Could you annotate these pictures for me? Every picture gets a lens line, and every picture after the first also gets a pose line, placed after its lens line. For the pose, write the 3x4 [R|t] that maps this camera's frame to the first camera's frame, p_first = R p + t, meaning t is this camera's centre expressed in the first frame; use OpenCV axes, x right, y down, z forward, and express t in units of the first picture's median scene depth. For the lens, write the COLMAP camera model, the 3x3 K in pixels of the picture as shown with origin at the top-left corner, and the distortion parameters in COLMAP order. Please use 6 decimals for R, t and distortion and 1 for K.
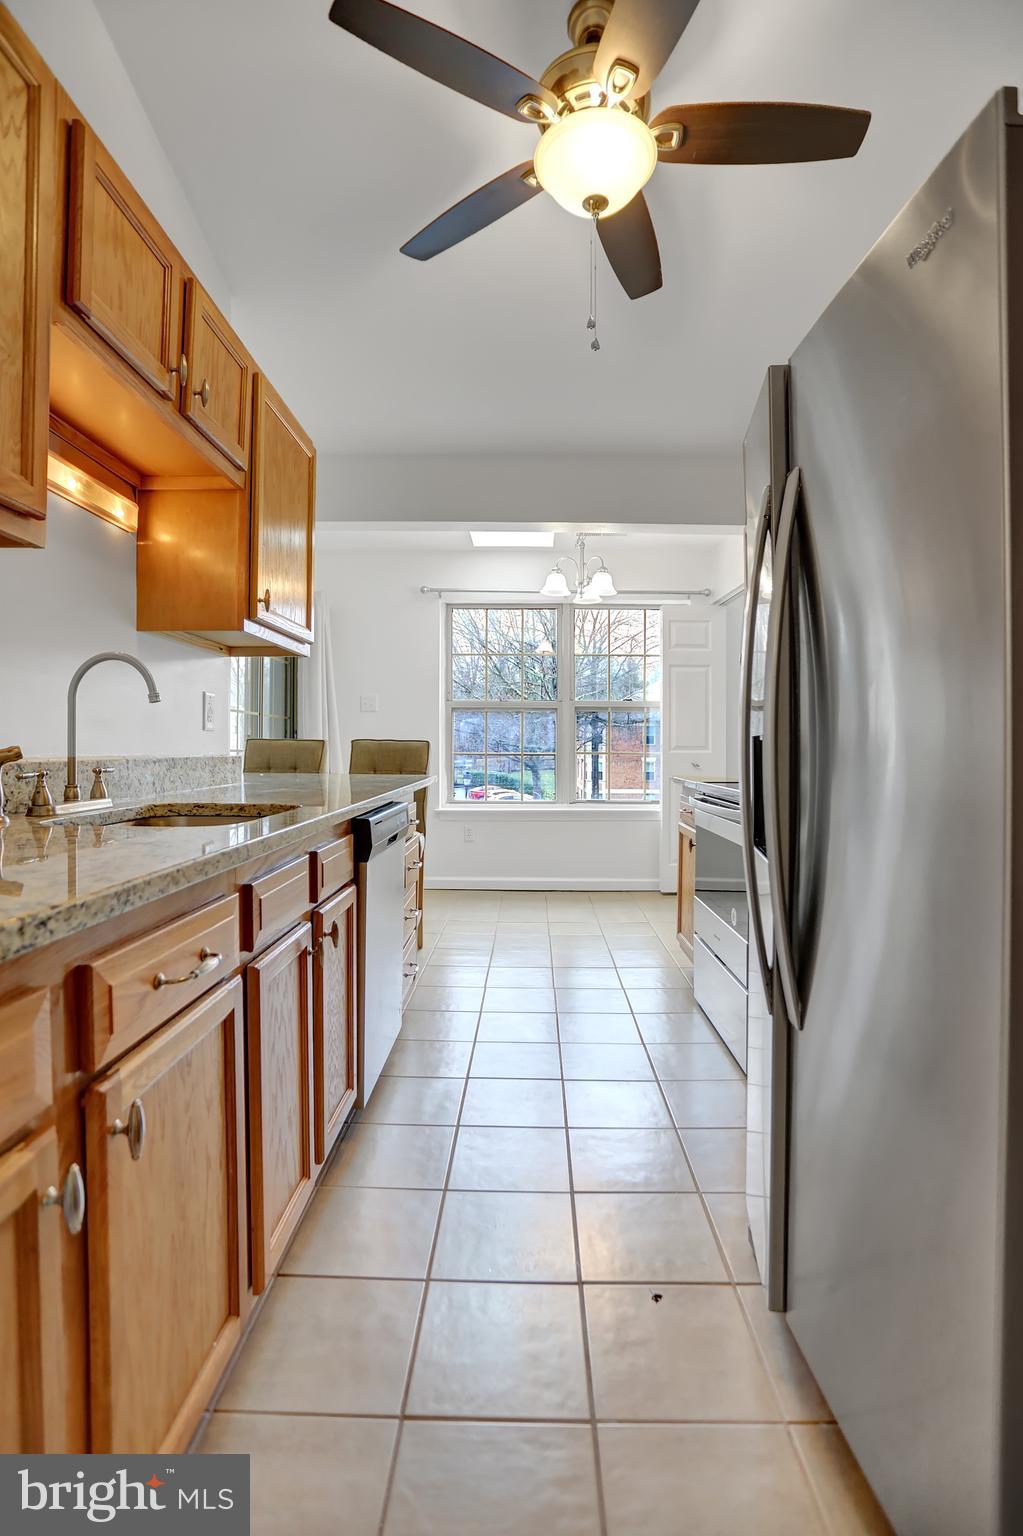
lens RADIAL K [[767.4, 0, 511.5], [0, 767.4, 768.0], [0, 0, 1]] dist [-0.087887, 0.043281]
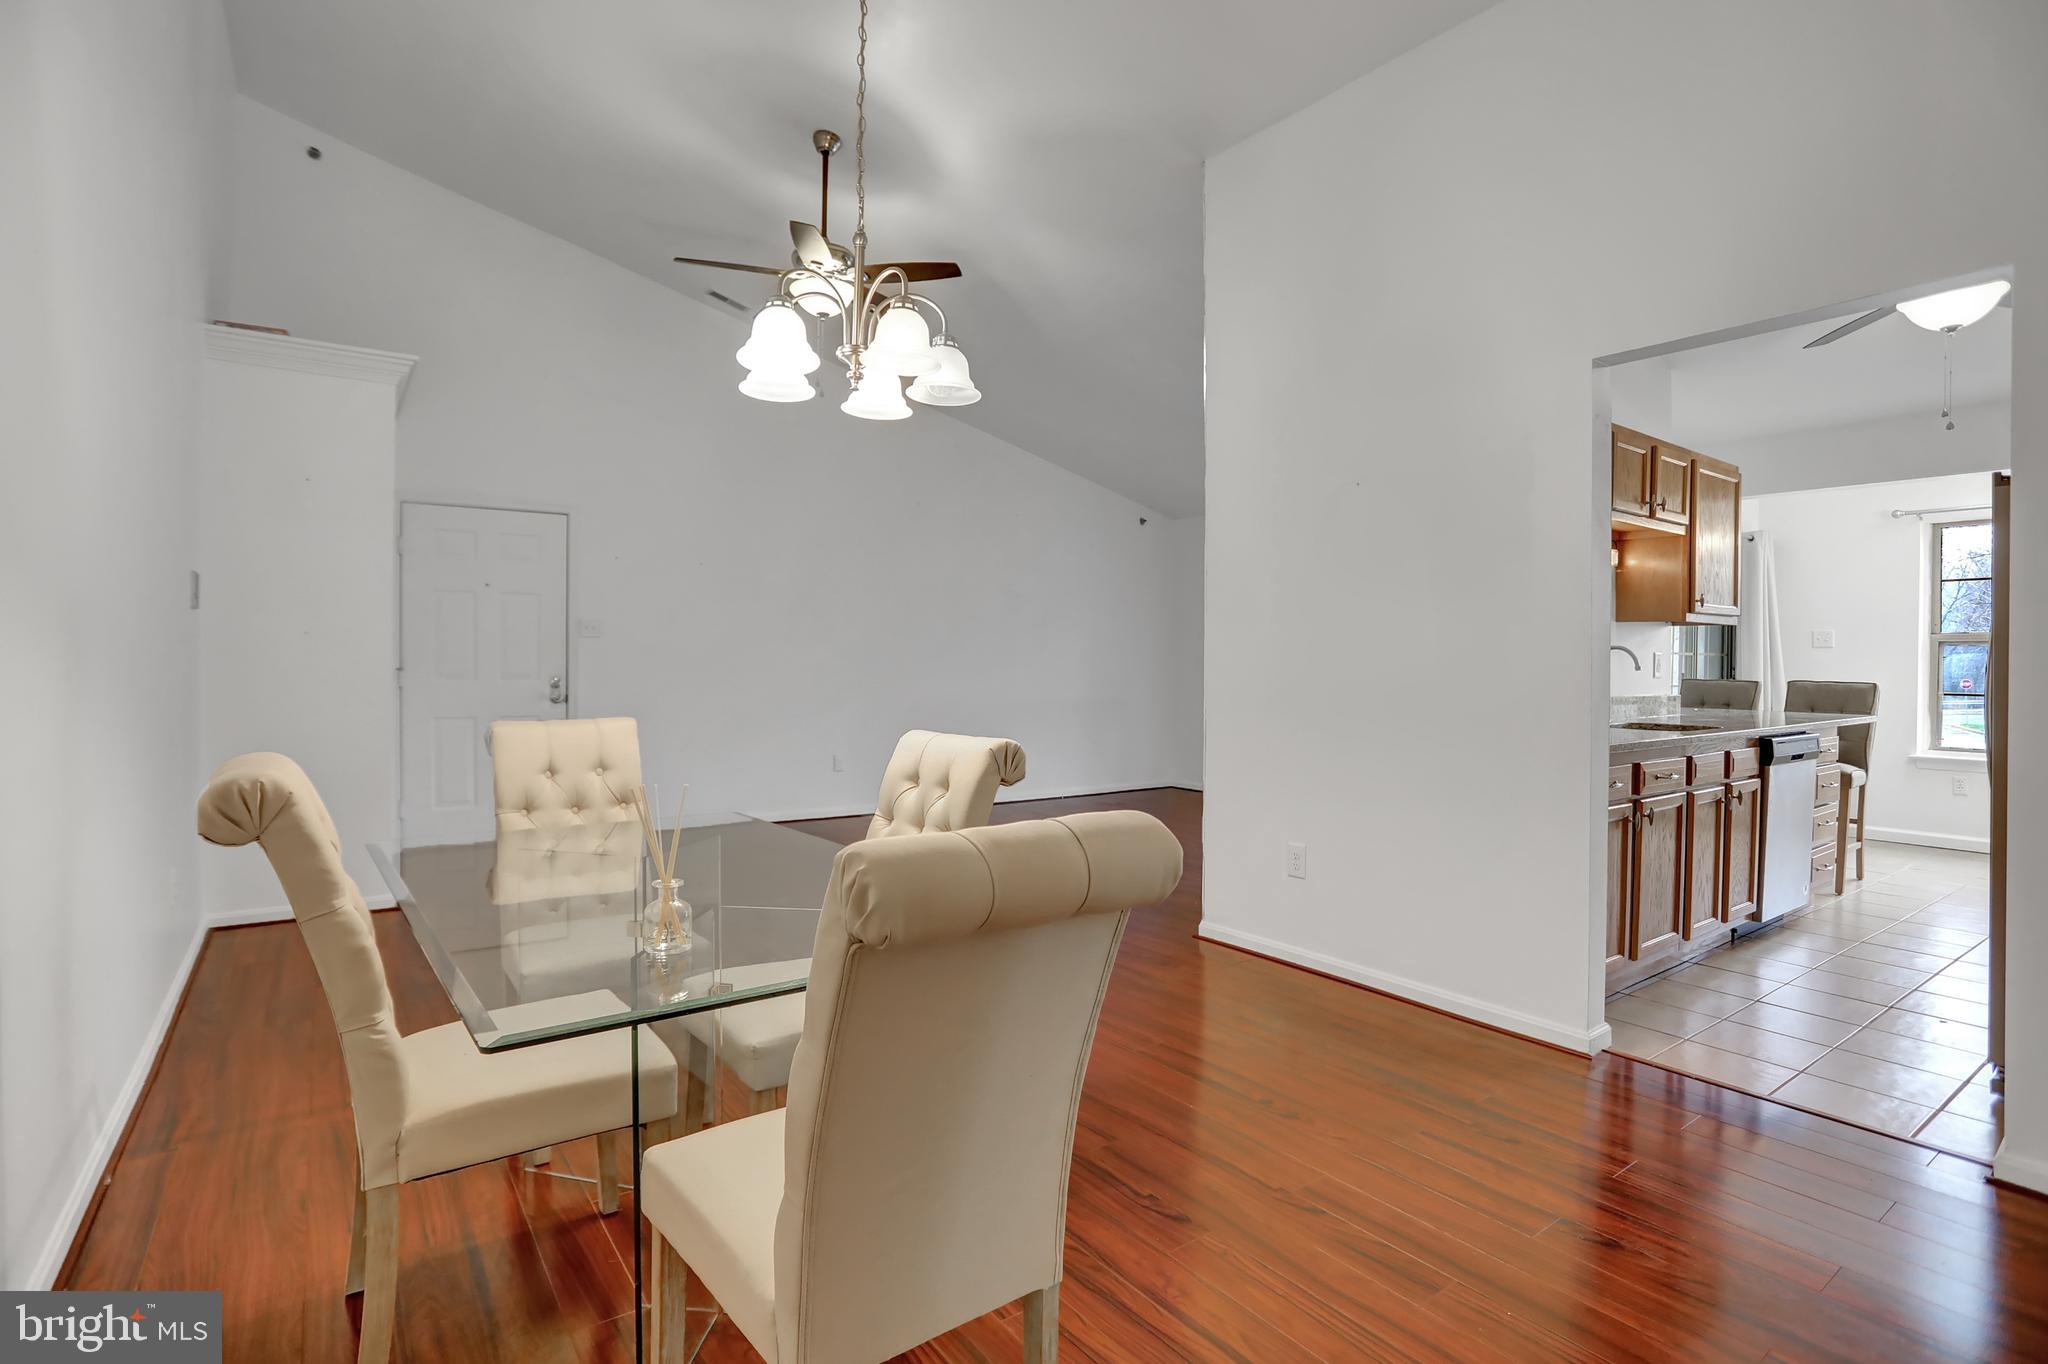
lens RADIAL K [[1023.2, 0, 1015.6], [0, 1023.2, 675.8], [0, 0, 1]] dist [-0.087887, 0.043281]
pose [[0.608239, 0.006821, -0.793725, 0.453146], [-0.024602, 0.999645, -0.010263, -0.004058], [0.793373, 0.025769, 0.608190, -1.407602]]
